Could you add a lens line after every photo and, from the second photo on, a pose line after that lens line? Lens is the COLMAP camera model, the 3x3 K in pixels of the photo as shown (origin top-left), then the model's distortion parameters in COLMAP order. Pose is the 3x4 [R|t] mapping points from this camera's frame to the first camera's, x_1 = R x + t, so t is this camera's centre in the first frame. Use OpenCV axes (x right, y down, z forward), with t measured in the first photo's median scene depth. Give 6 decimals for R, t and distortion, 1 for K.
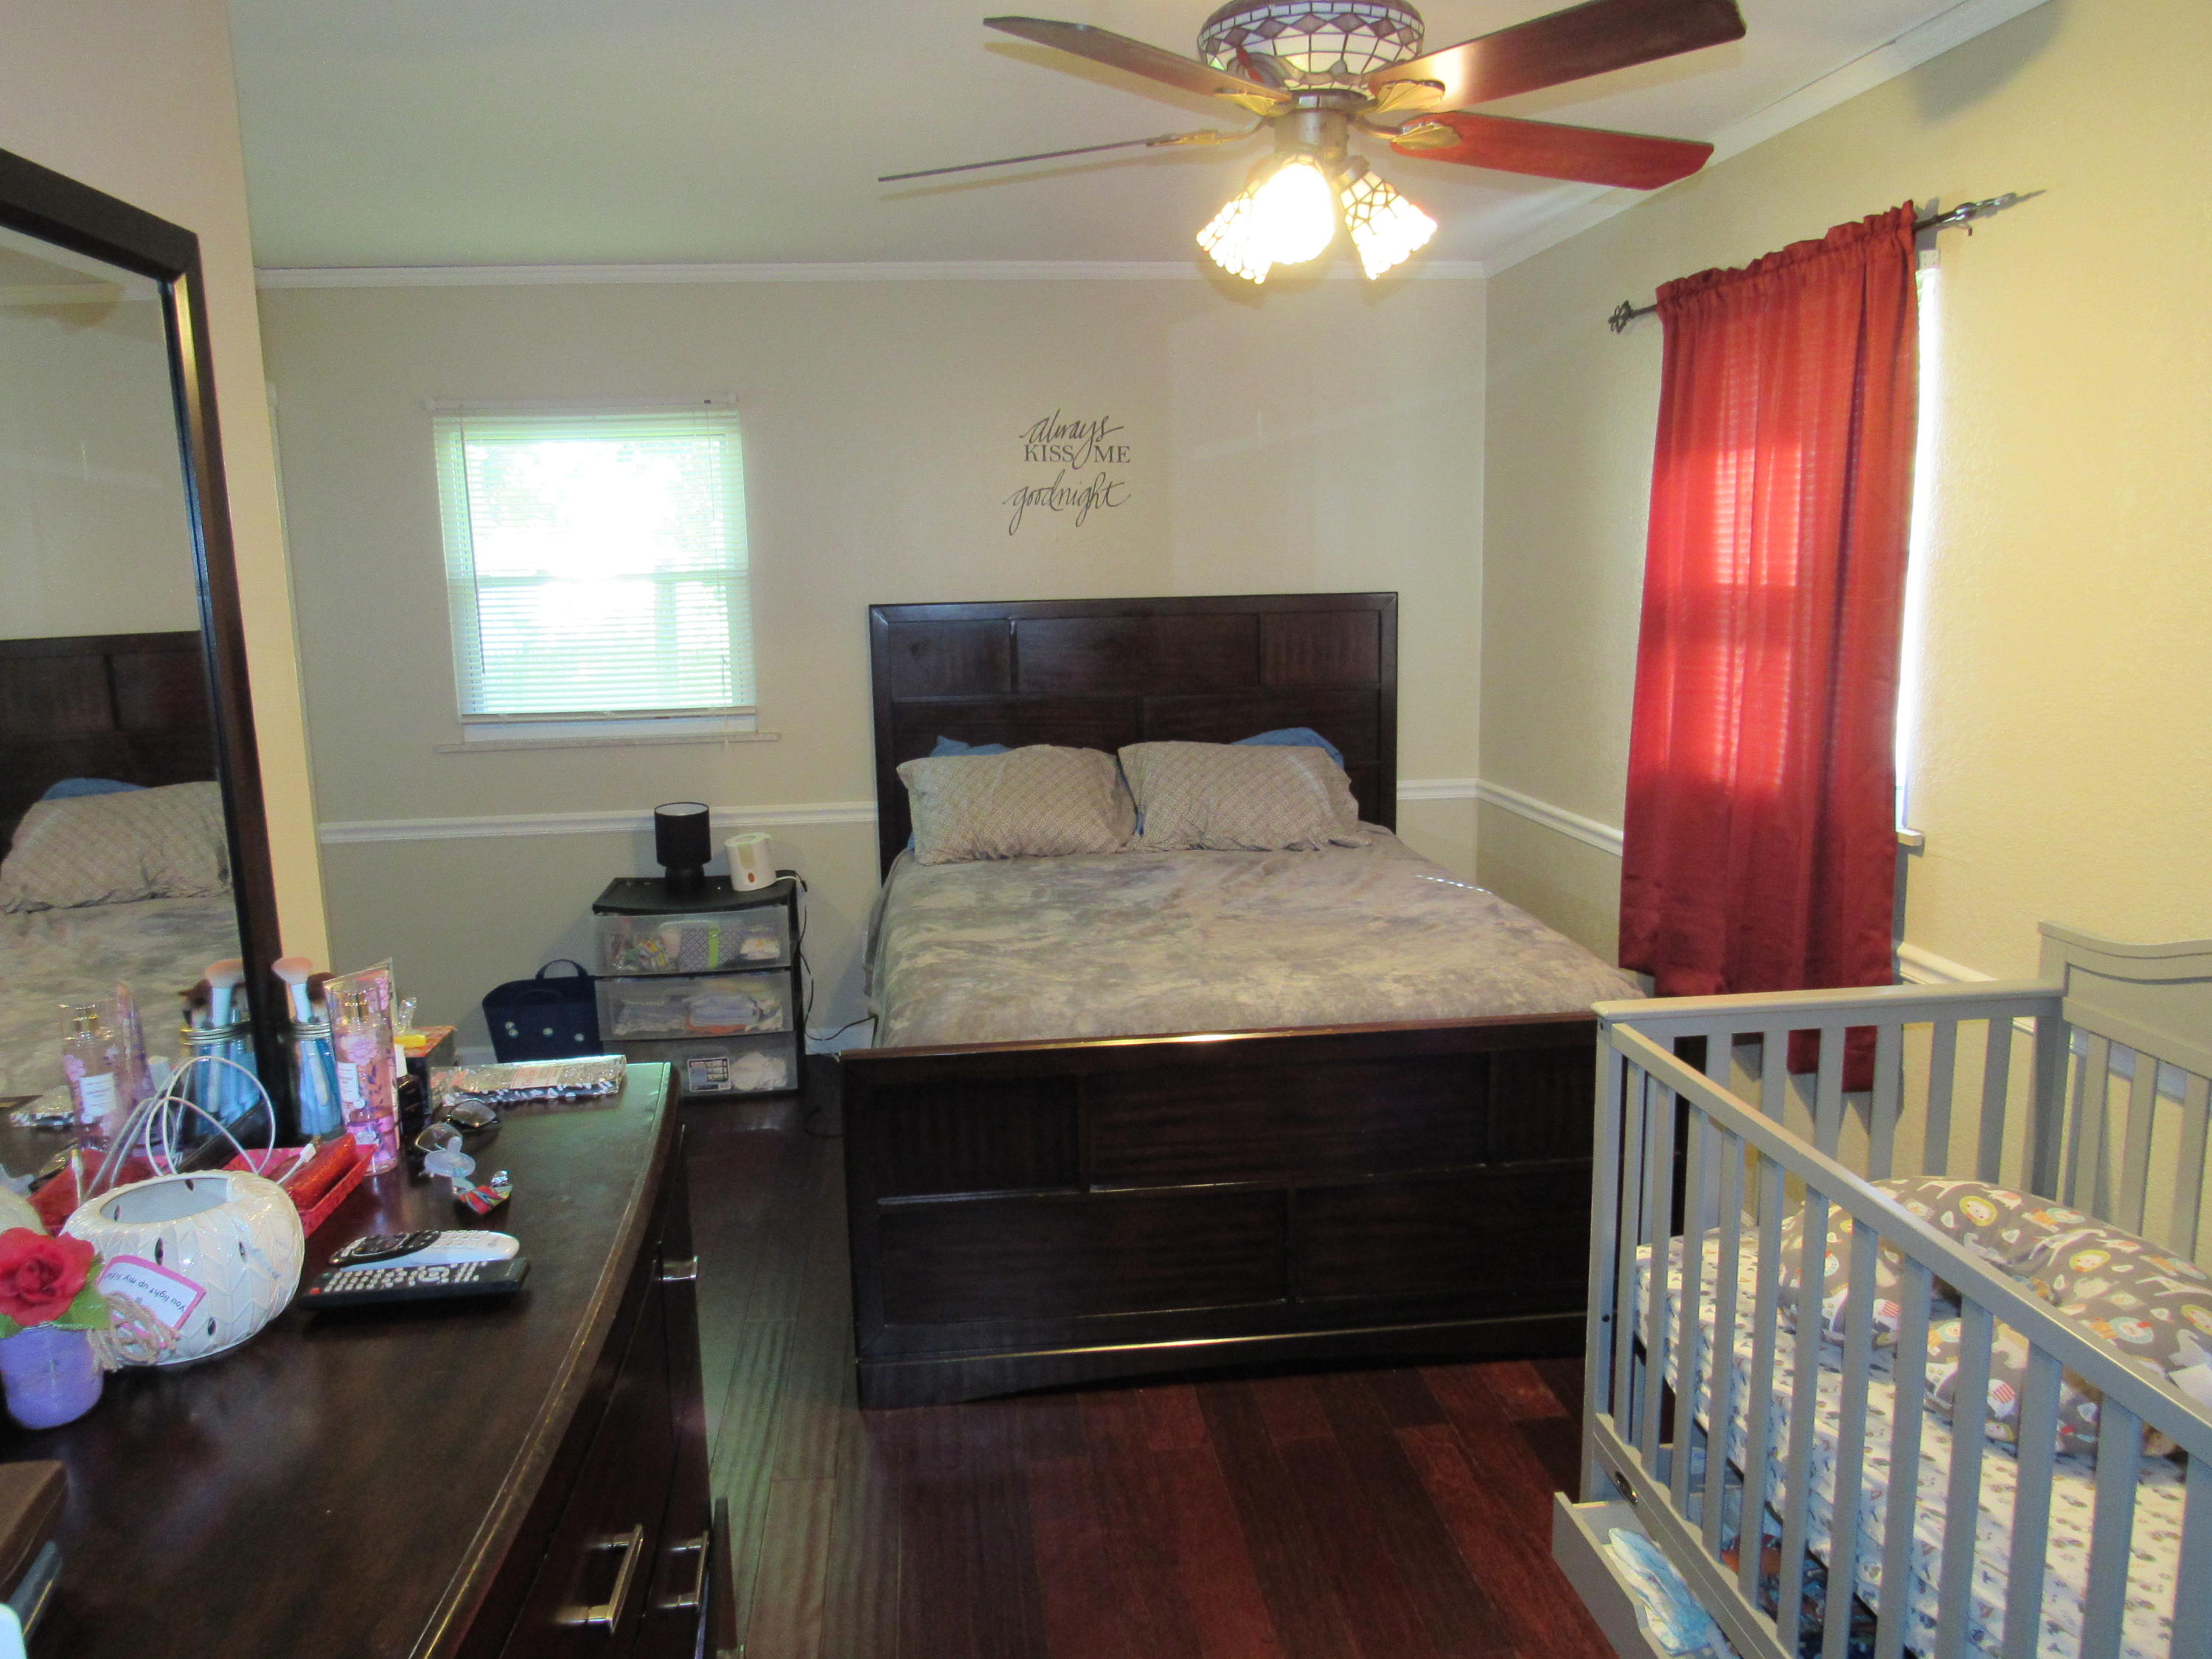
lens RADIAL K [[1593.5, 0, 1093.6], [0, 1593.5, 833.1], [0, 0, 1]] dist [-0.025497, 0.009809]
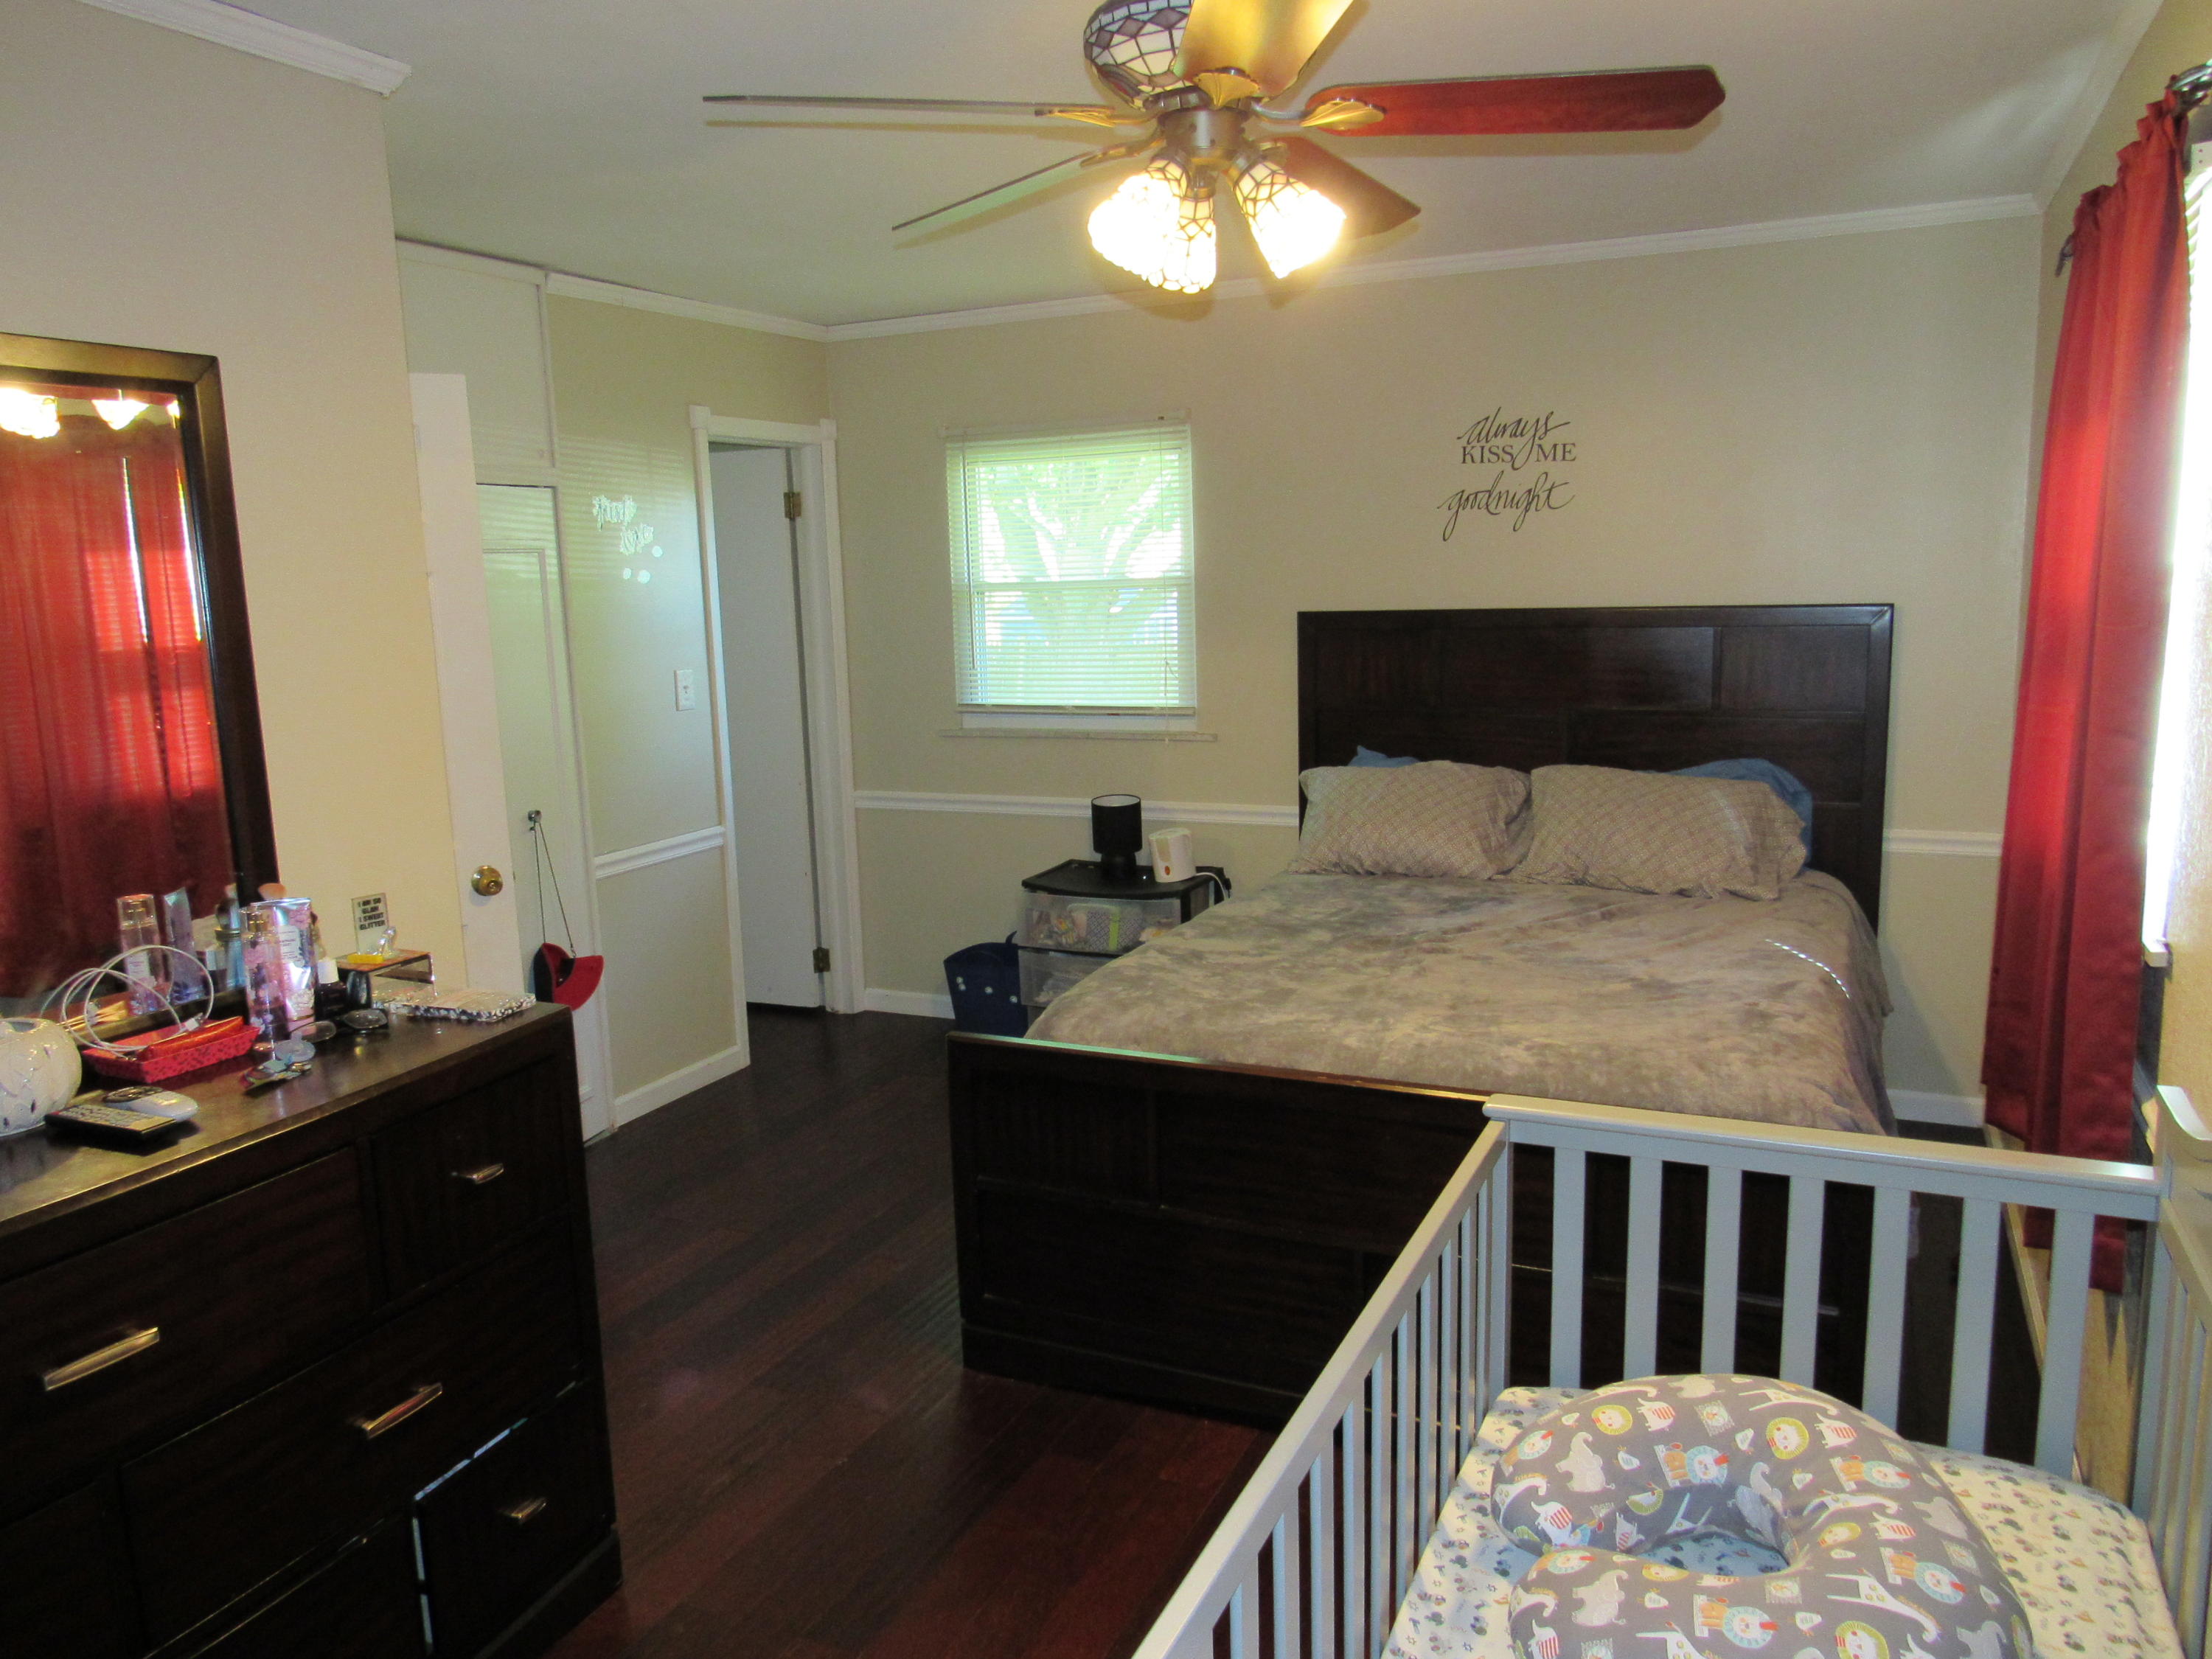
lens RADIAL K [[1593.5, 0, 1093.6], [0, 1593.5, 833.1], [0, 0, 1]] dist [-0.025497, 0.009809]
pose [[0.852340, 0.082019, -0.516517, 0.297307], [-0.080377, 0.996436, 0.025592, -0.020409], [0.516775, 0.019703, 0.855895, 0.078110]]
